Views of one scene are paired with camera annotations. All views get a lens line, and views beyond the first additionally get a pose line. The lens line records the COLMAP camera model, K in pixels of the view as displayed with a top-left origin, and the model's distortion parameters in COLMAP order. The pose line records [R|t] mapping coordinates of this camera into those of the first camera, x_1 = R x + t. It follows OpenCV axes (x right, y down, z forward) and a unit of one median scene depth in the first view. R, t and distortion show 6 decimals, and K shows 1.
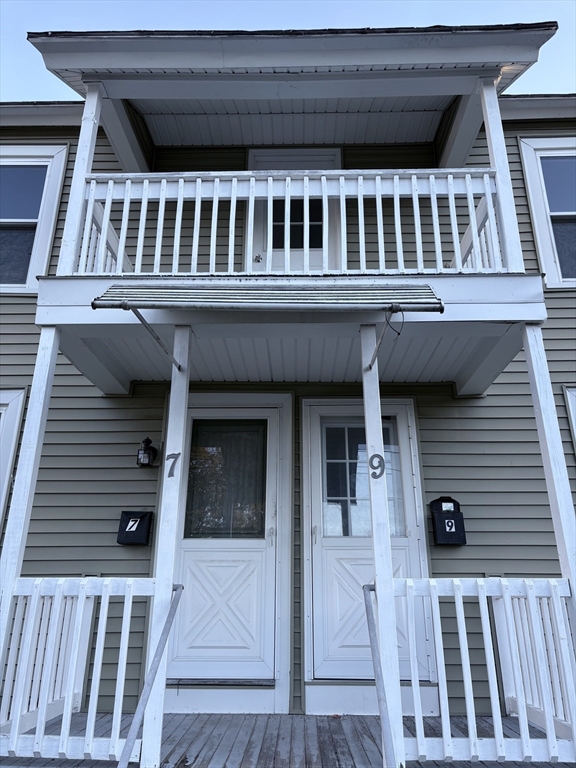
lens RADIAL K [[583.8, 0, 288.0], [0, 583.8, 384.0], [0, 0, 1]] dist [0.029284, -0.001271]
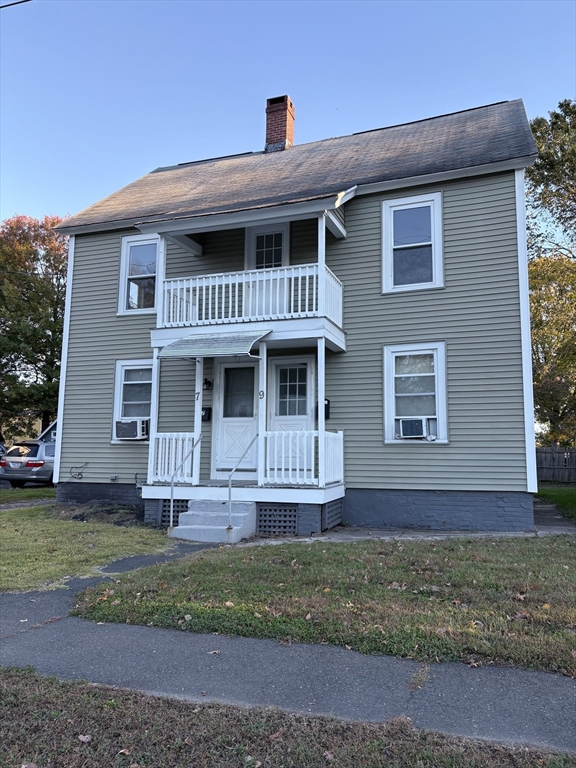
lens RADIAL K [[583.8, 0, 288.0], [0, 583.8, 384.0], [0, 0, 1]] dist [0.029284, -0.001271]
pose [[0.948324, -0.035682, -0.315291, 0.936790], [0.107918, 0.970691, 0.214739, -0.404721], [0.298388, -0.237668, 0.924380, -1.260828]]
